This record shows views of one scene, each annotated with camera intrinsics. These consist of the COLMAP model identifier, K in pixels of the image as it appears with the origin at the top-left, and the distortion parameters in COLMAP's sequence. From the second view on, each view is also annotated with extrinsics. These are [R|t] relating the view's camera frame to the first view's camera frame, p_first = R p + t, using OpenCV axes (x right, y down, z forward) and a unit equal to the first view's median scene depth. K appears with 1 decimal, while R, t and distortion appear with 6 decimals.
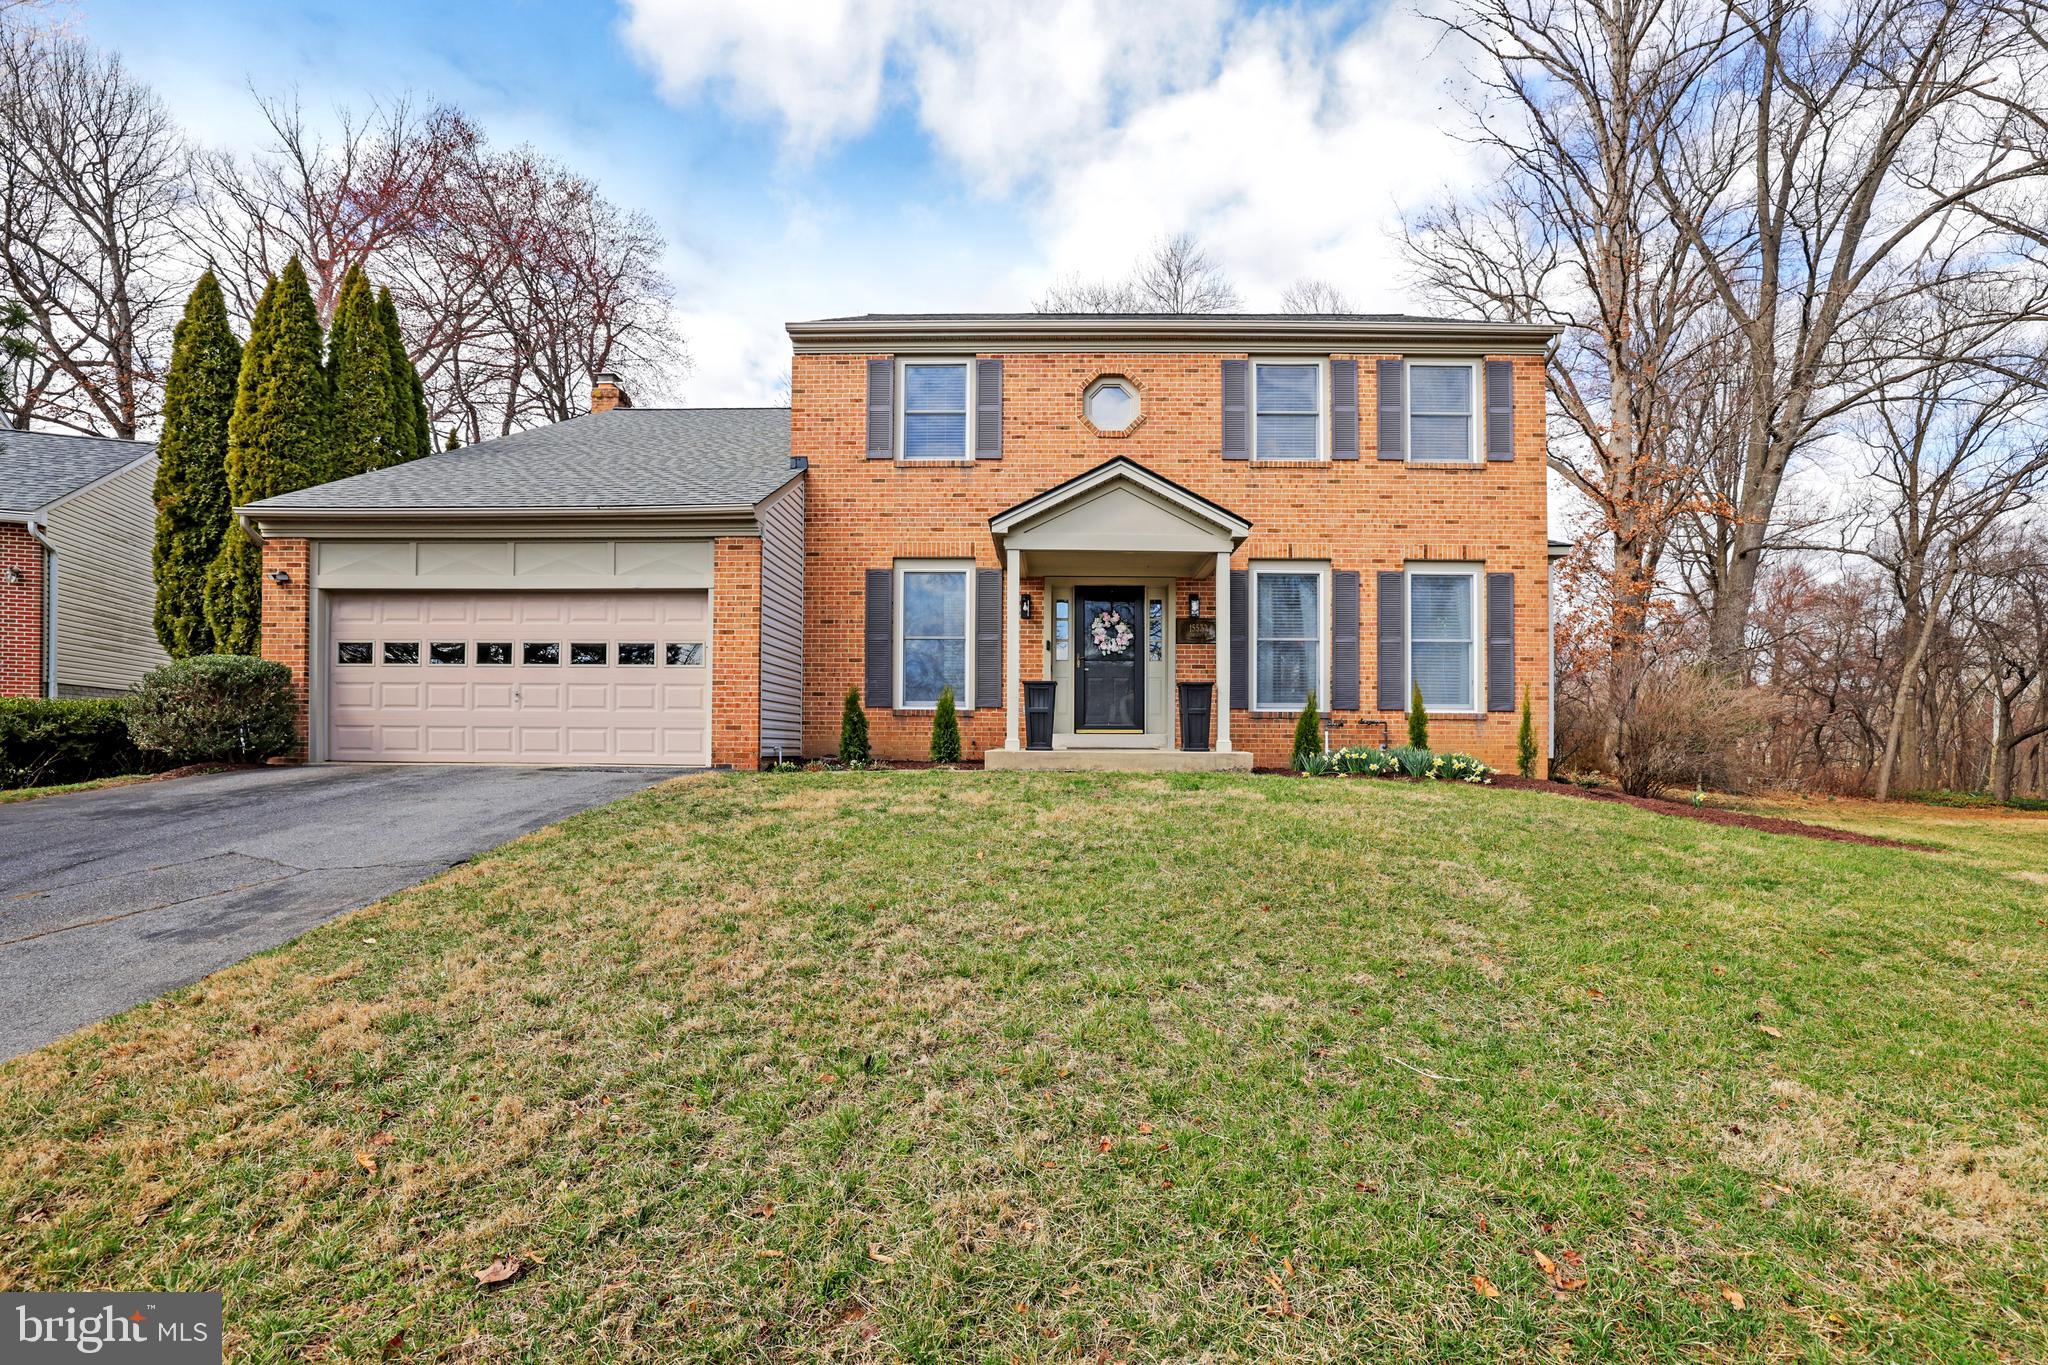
lens RADIAL K [[888.9, 0, 1023.8], [0, 888.9, 725.2], [0, 0, 1]] dist [-0.013569, -0.000120]
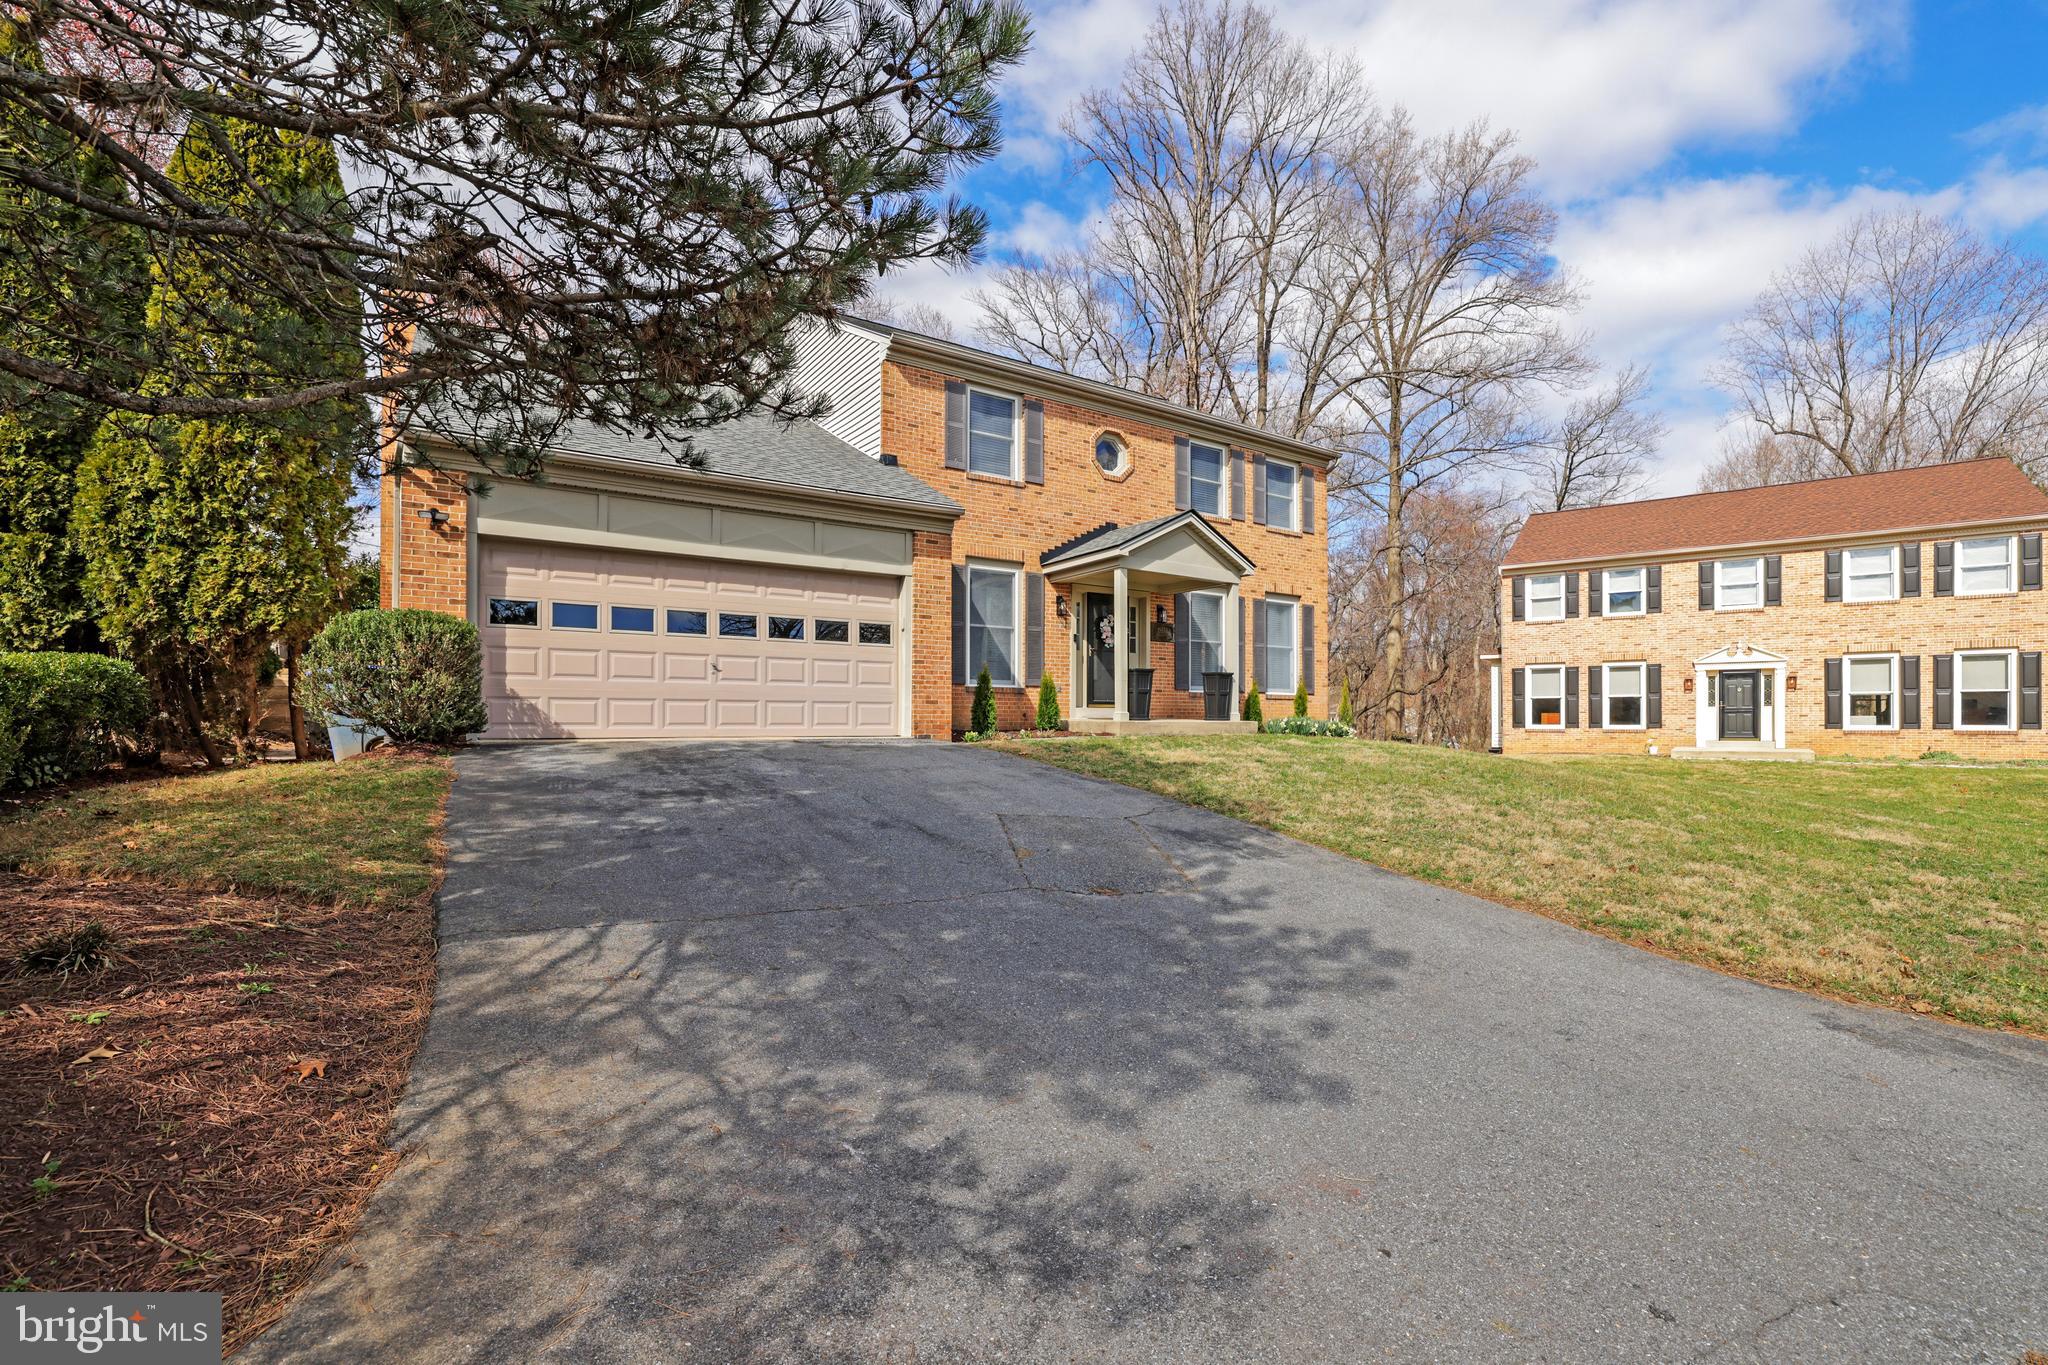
lens RADIAL K [[888.9, 0, 1024.9], [0, 888.9, 695.7], [0, 0, 1]] dist [-0.013569, -0.000120]
pose [[0.822096, 0.010584, 0.569250, -0.838054], [-0.010549, 0.999939, -0.003357, -0.002426], [-0.569251, -0.003245, 0.822157, -0.001669]]
